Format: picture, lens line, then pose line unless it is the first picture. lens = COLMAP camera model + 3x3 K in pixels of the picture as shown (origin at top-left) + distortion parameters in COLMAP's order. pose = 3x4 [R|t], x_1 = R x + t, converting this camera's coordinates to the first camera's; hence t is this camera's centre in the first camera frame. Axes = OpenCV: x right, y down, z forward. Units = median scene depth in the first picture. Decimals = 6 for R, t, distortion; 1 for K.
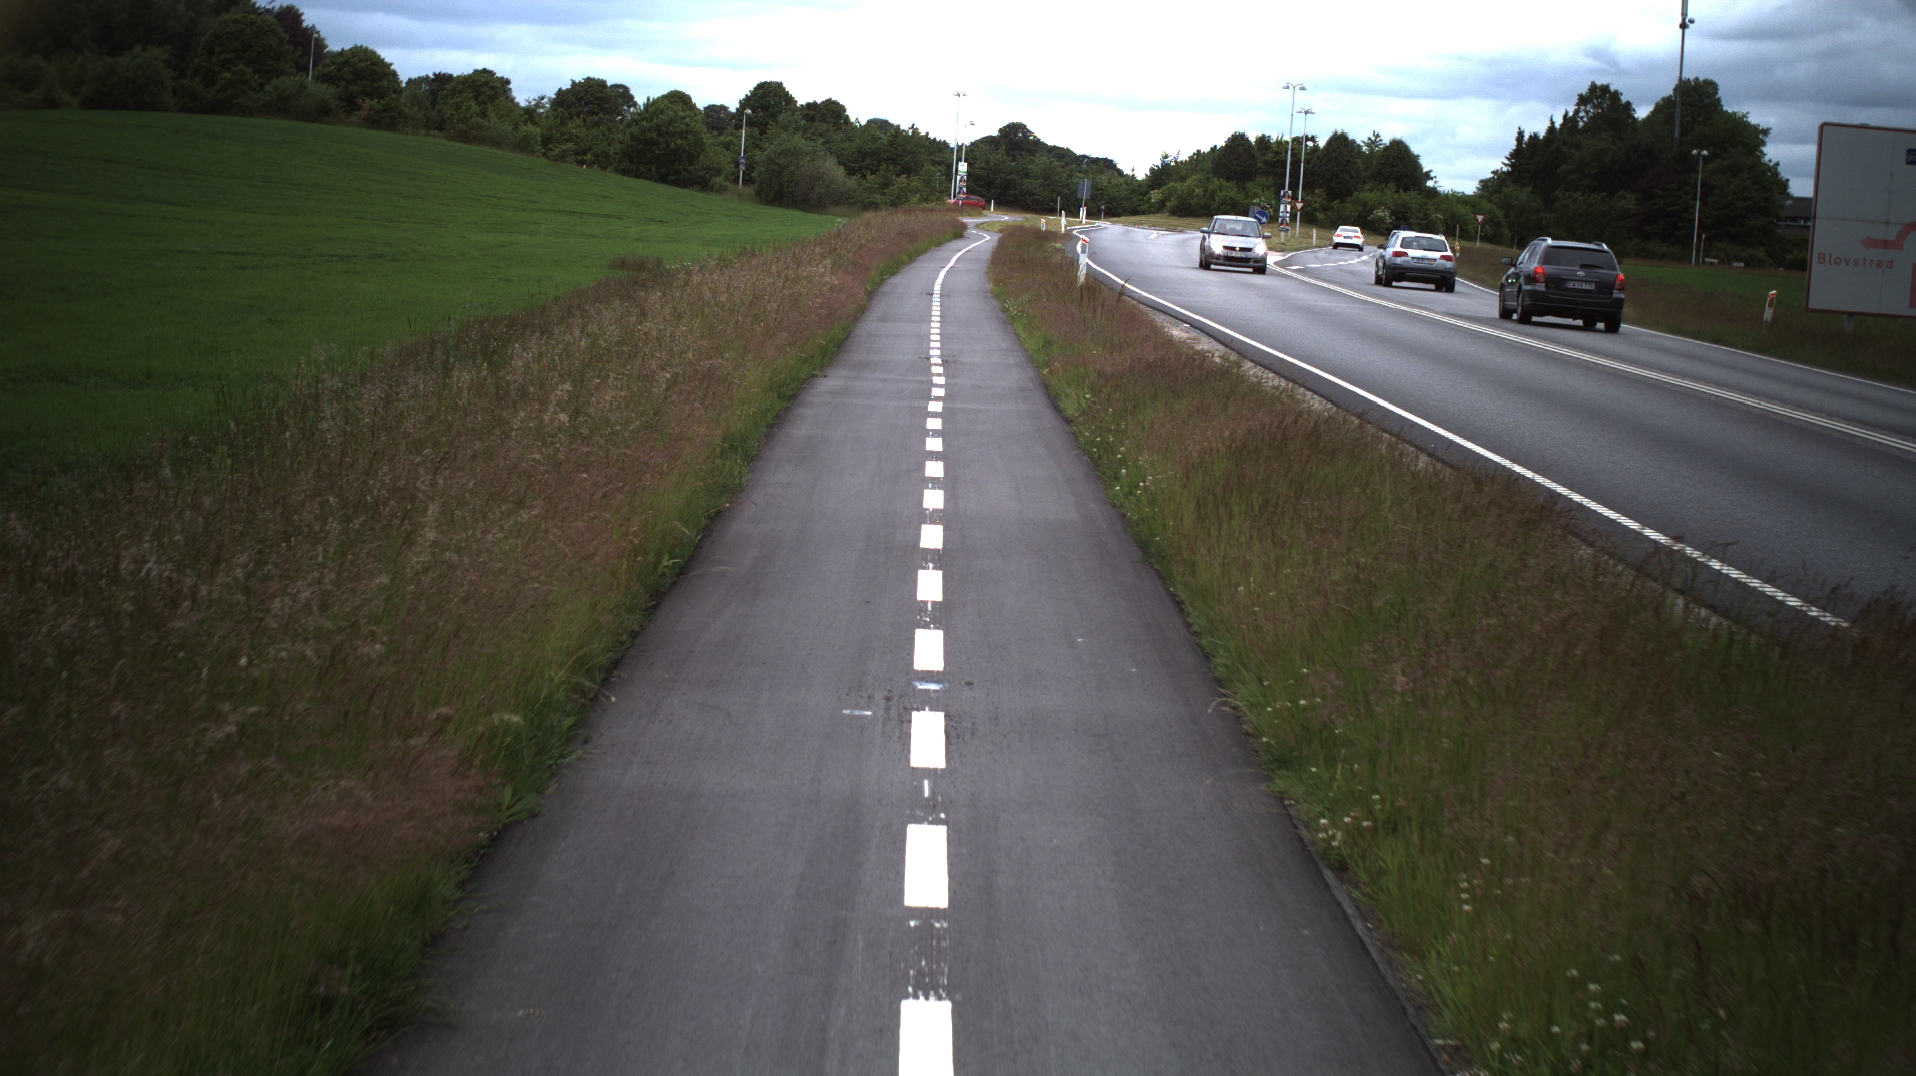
lens RADIAL K [[3415.8, 0, 958.0], [0, 3415.8, 538.0], [0, 0, 1]] dist [-0.290664, 0.348583]
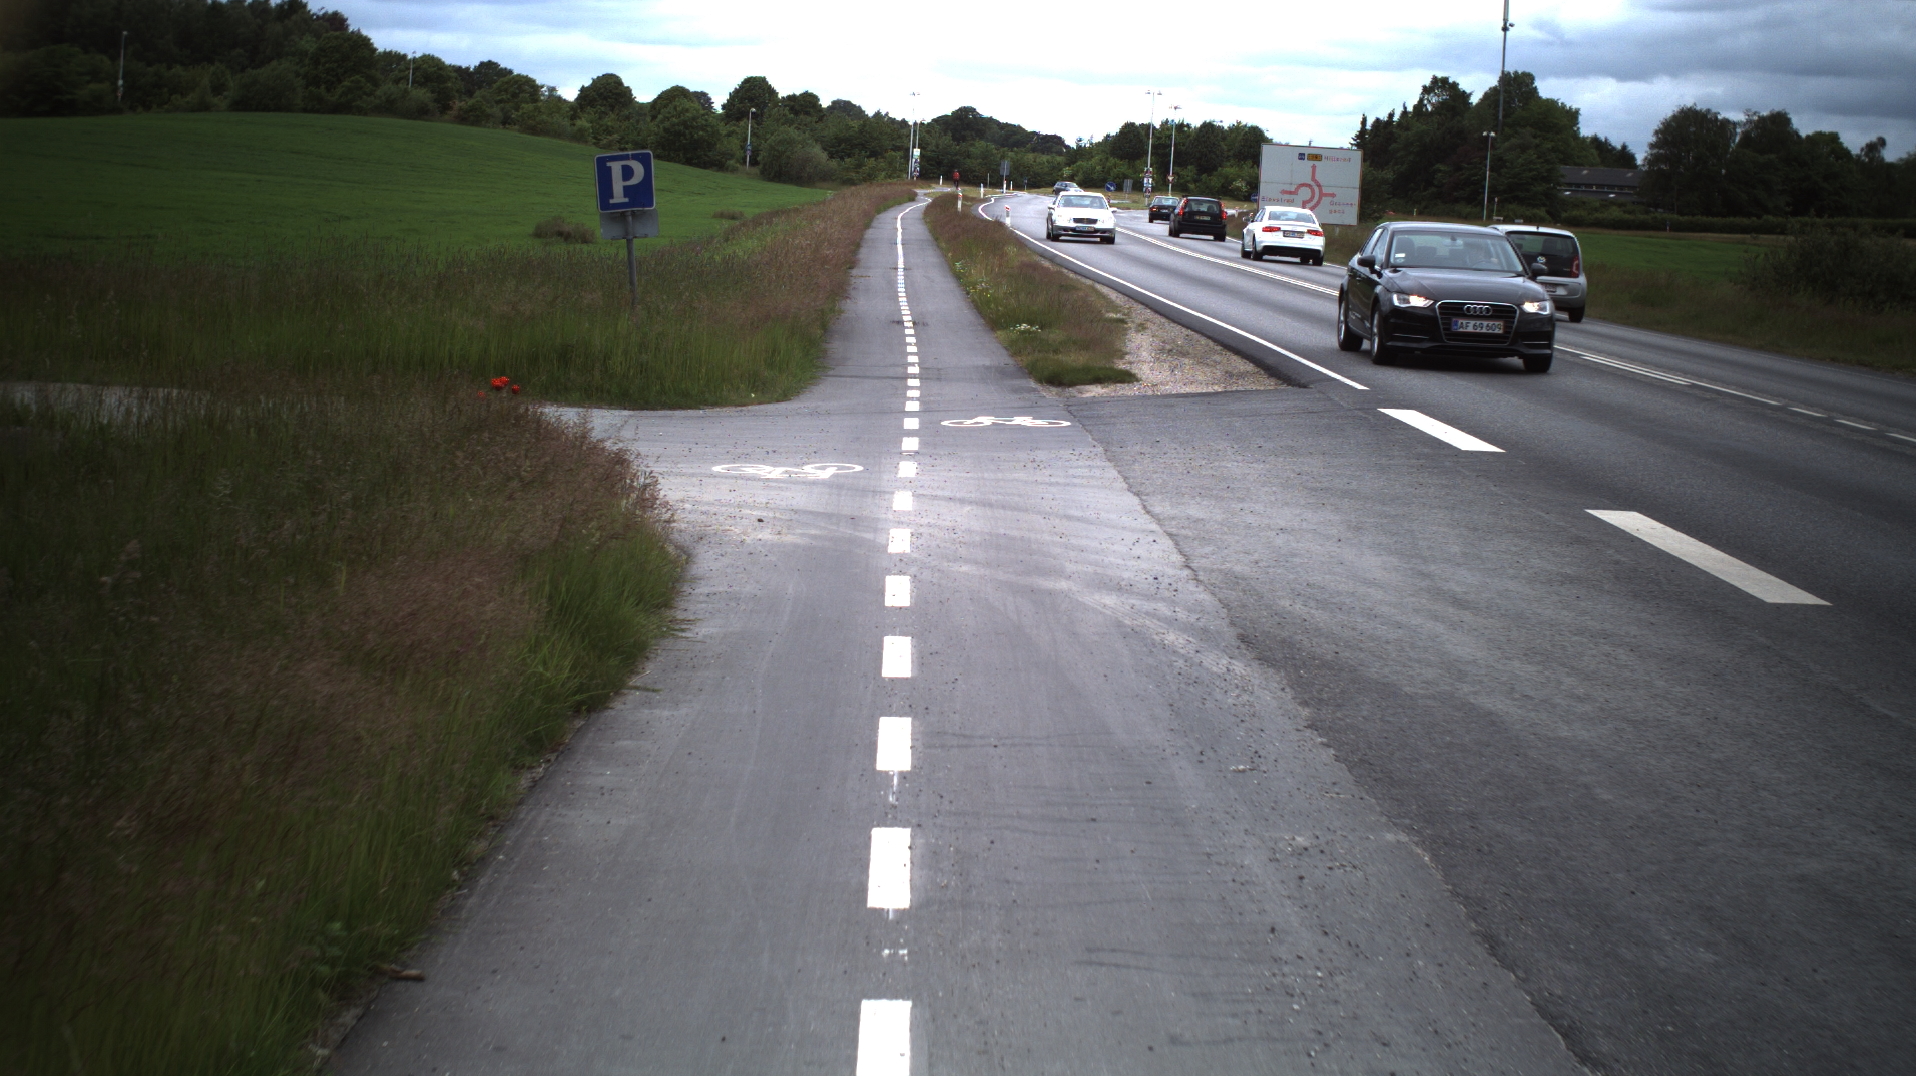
lens RADIAL K [[3415.8, 0, 958.0], [0, 3415.8, 538.0], [0, 0, 1]] dist [-0.290664, 0.348583]
pose [[0.999906, -0.008335, 0.010916, 0.001527], [0.008254, 0.999938, 0.007476, 0.029041], [-0.010978, -0.007385, 0.999912, -0.298636]]
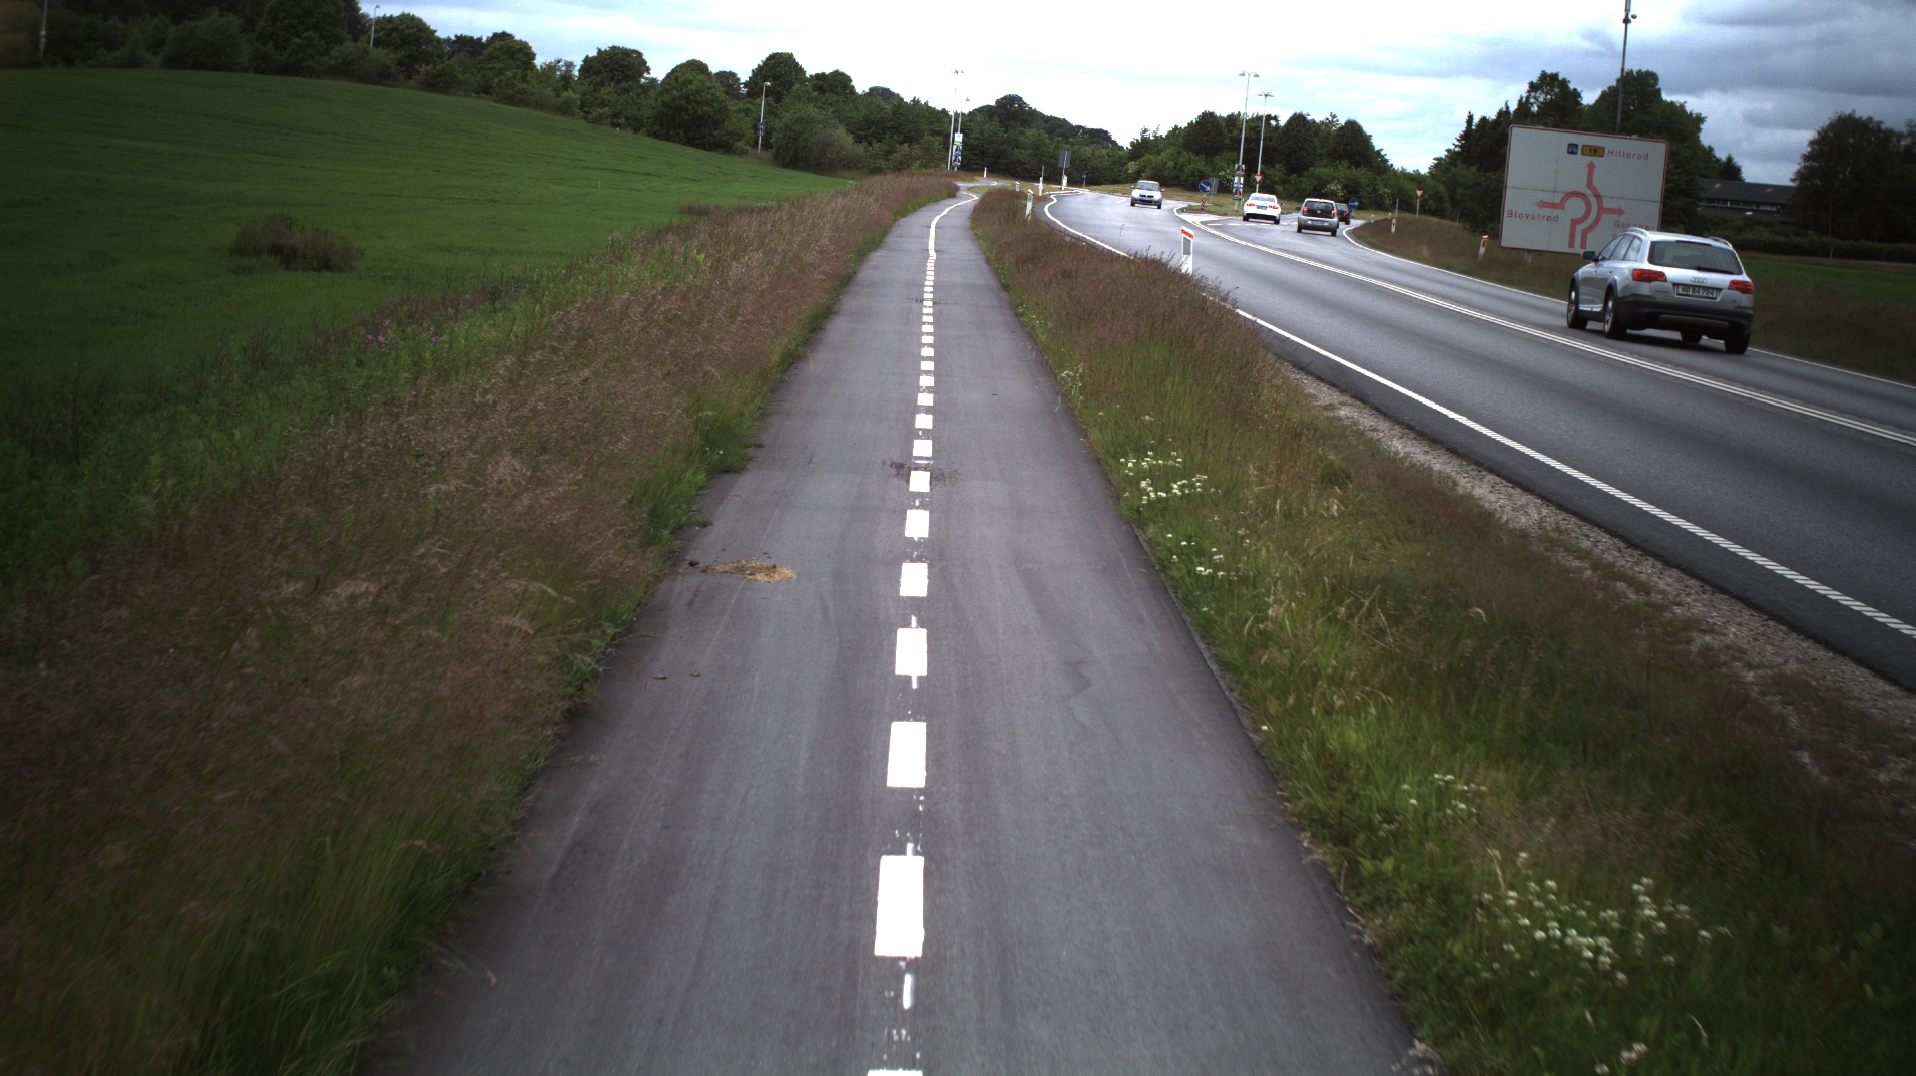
lens RADIAL K [[3415.8, 0, 958.0], [0, 3415.8, 538.0], [0, 0, 1]] dist [-0.290664, 0.348583]
pose [[0.999771, 0.021214, 0.002760, 0.000784], [-0.021239, 0.999730, 0.009397, 0.011365], [-0.002560, -0.009454, 0.999952, -0.112193]]
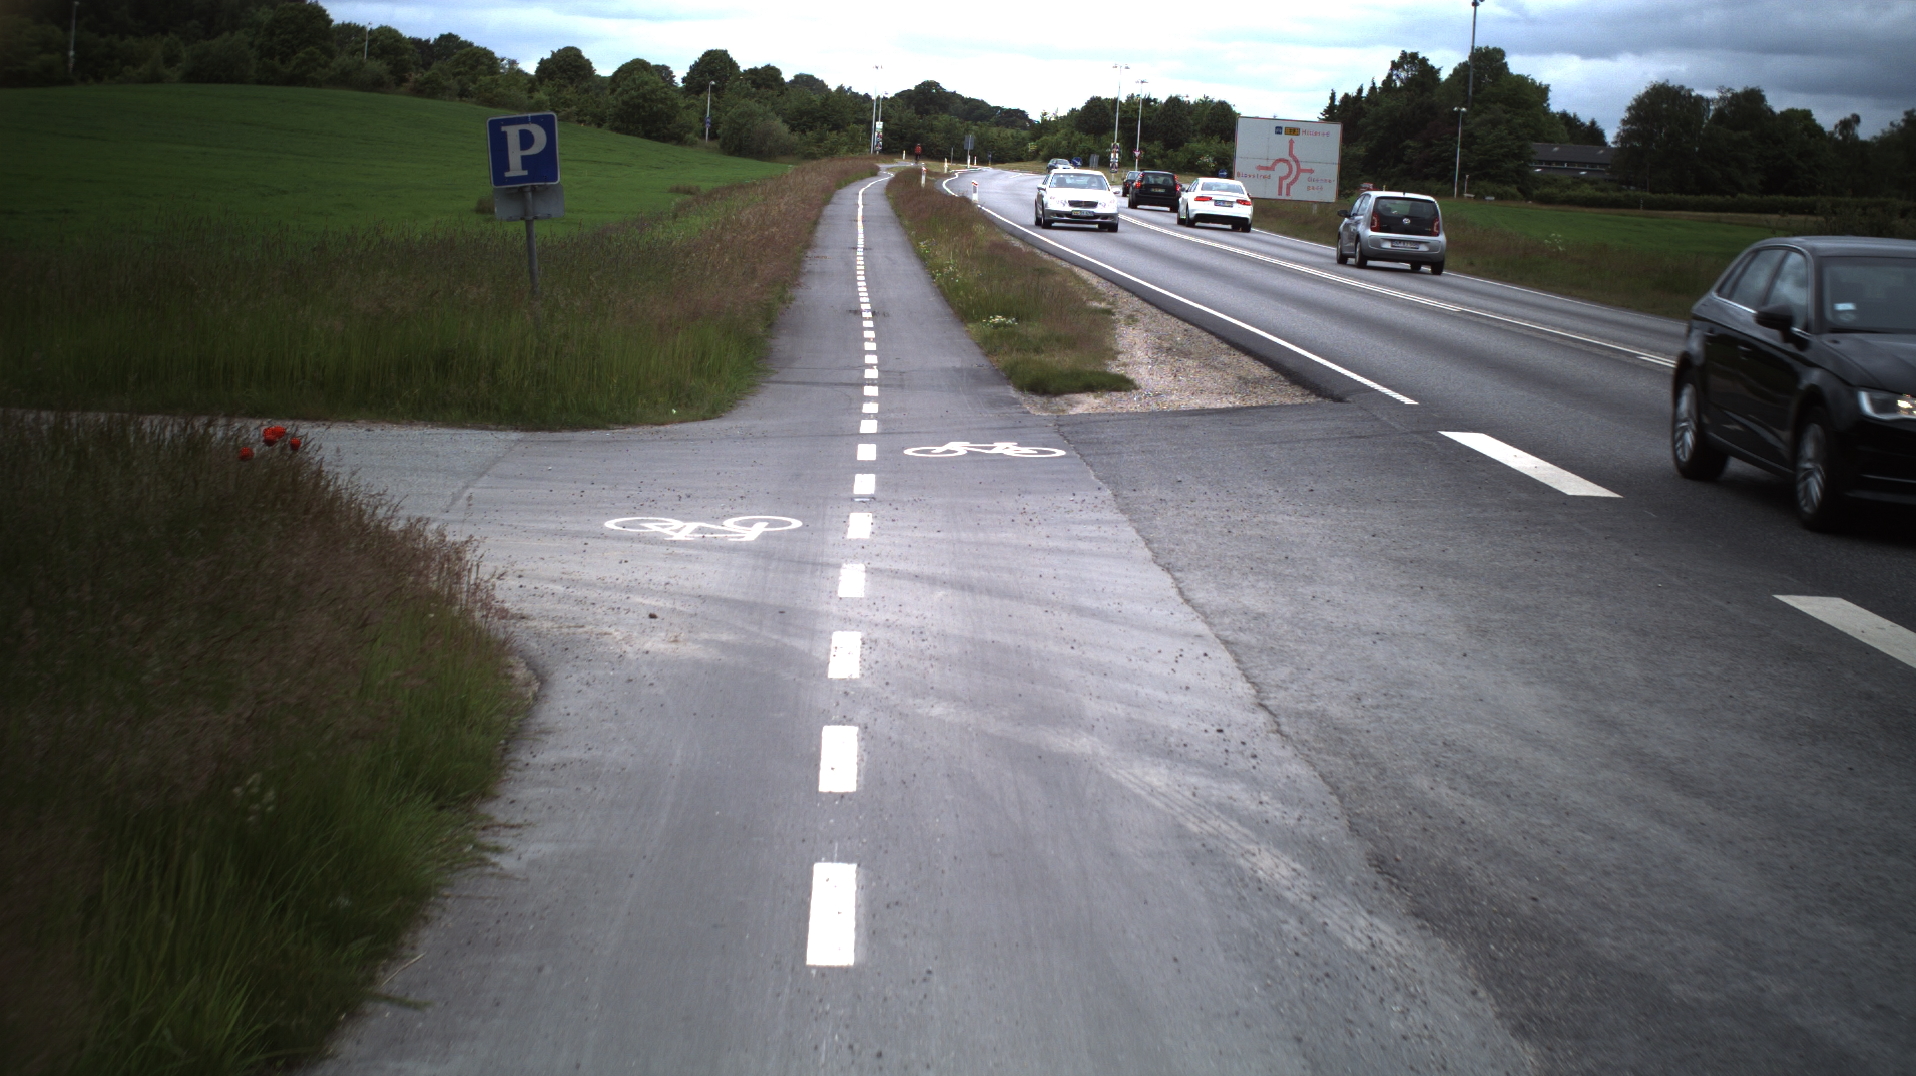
lens RADIAL K [[3415.8, 0, 958.0], [0, 3415.8, 538.0], [0, 0, 1]] dist [-0.290664, 0.348583]
pose [[0.999740, -0.005823, 0.022036, 0.001637], [0.005497, 0.999875, 0.014838, 0.027363], [-0.022120, -0.014713, 0.999647, -0.279993]]
